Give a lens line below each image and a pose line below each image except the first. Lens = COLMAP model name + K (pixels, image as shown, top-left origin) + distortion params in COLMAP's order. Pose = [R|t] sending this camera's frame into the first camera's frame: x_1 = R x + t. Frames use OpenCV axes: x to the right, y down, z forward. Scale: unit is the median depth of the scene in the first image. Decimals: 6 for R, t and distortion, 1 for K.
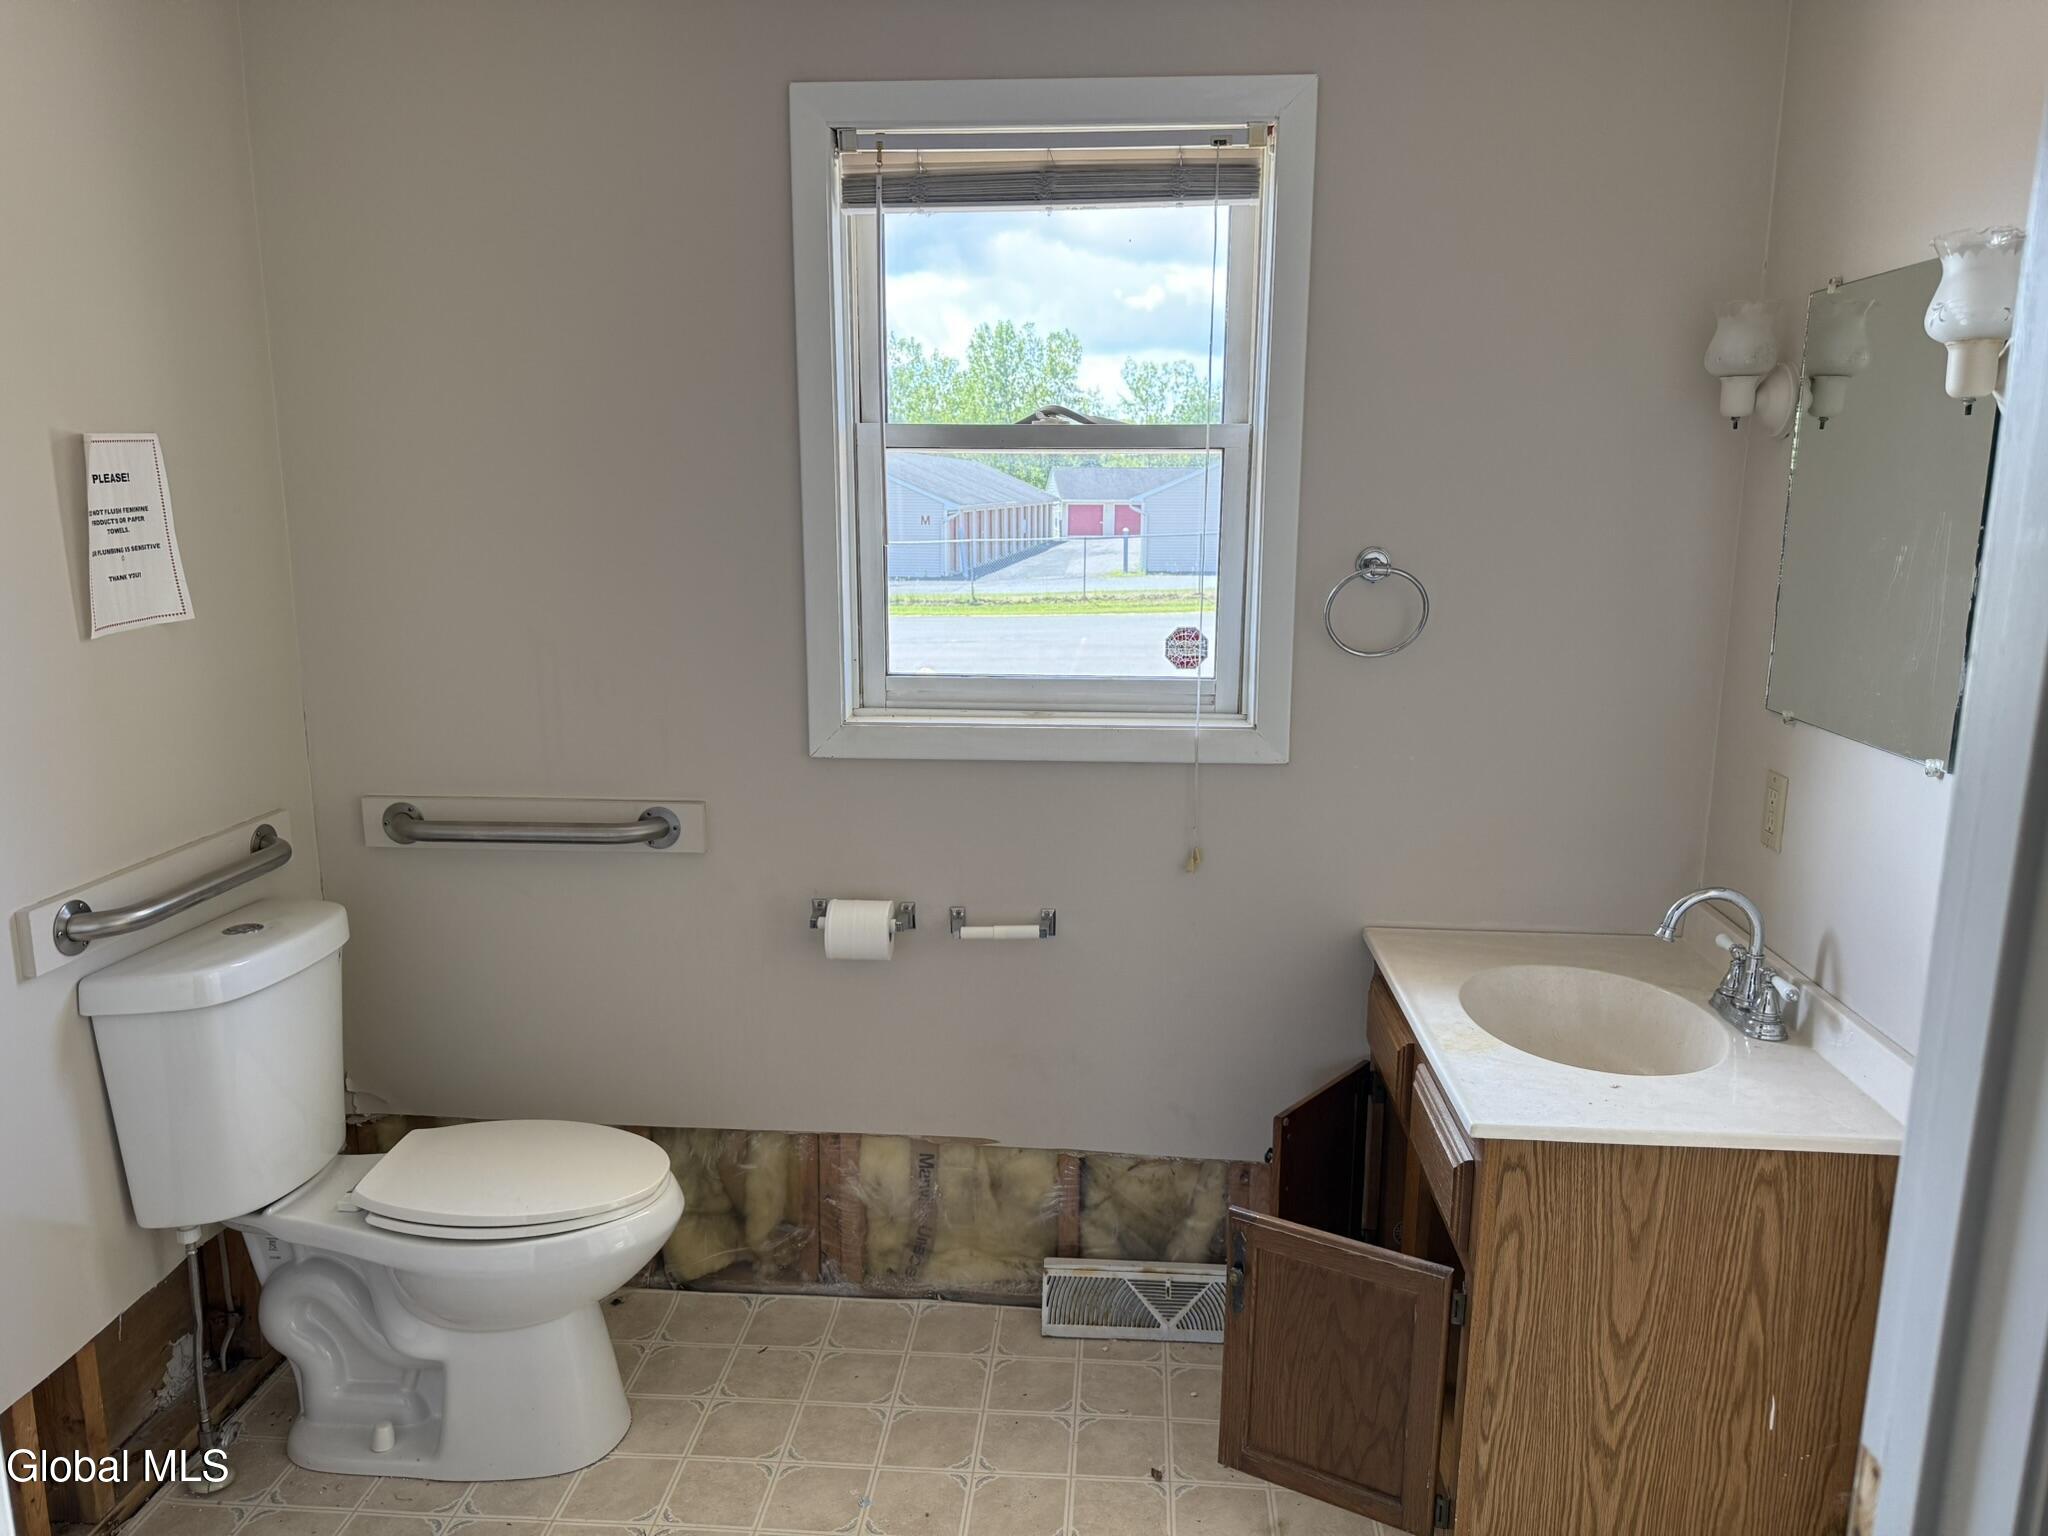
lens RADIAL K [[1433.2, 0, 1031.6], [0, 1433.2, 773.6], [0, 0, 1]] dist [0.107007, -0.139784]
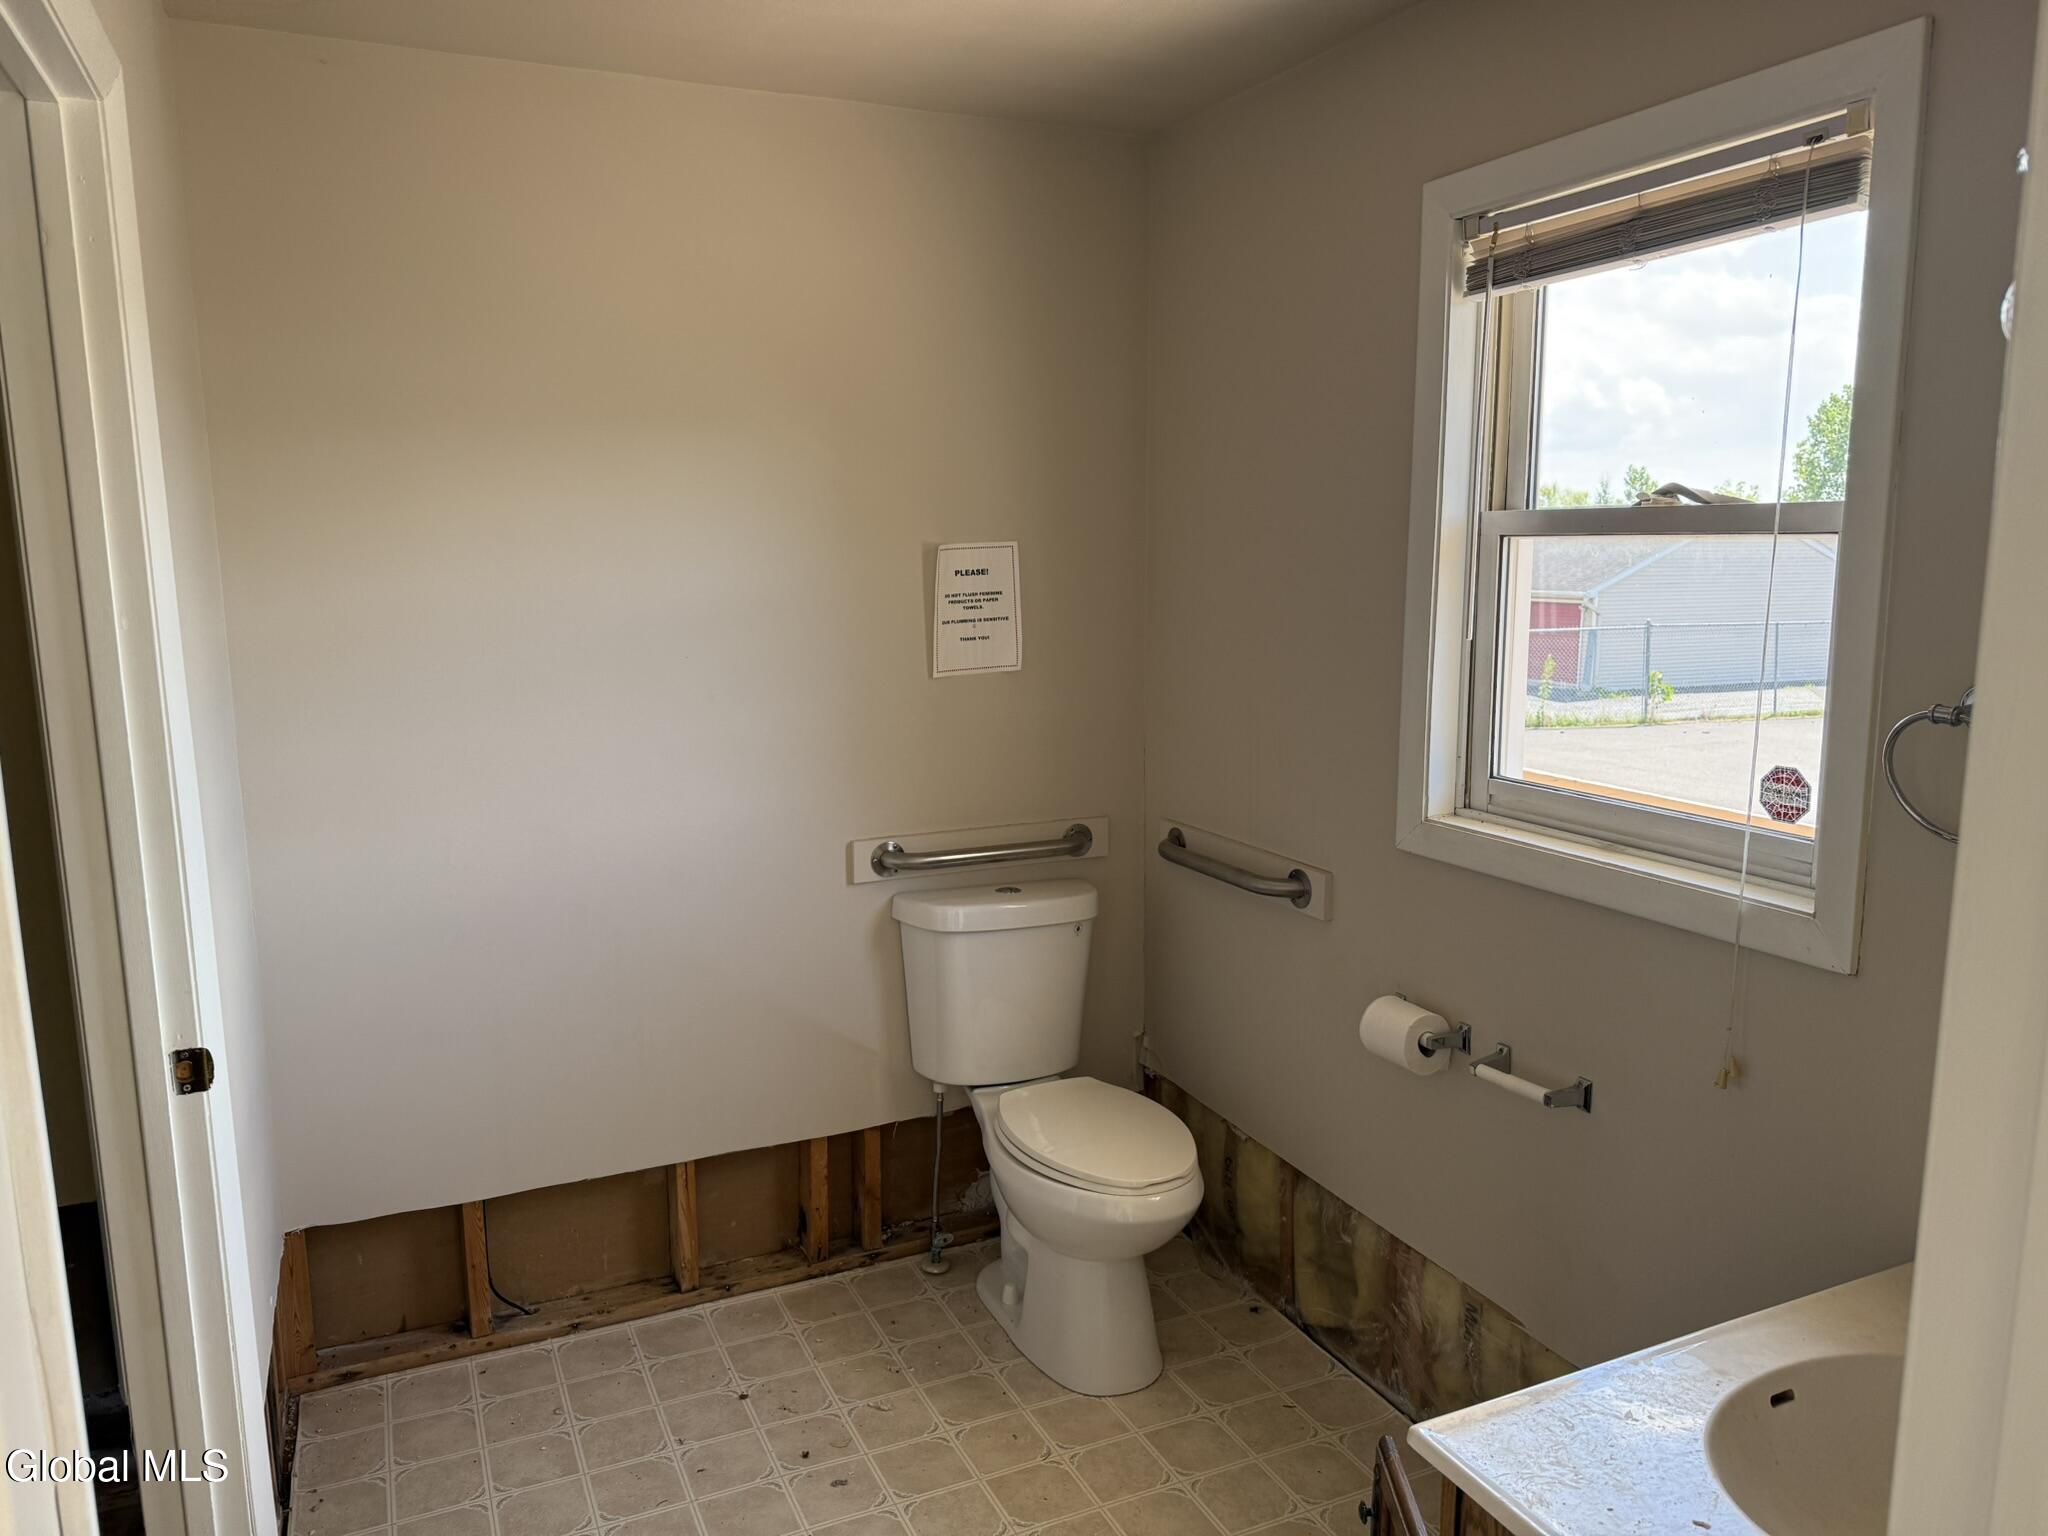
lens RADIAL K [[1433.2, 0, 1031.6], [0, 1433.2, 773.6], [0, 0, 1]] dist [0.107007, -0.139784]
pose [[0.486861, 0.131283, -0.863557, 0.589182], [-0.165418, 0.984608, 0.056426, -0.078151], [0.857673, 0.115377, 0.501083, 0.286664]]
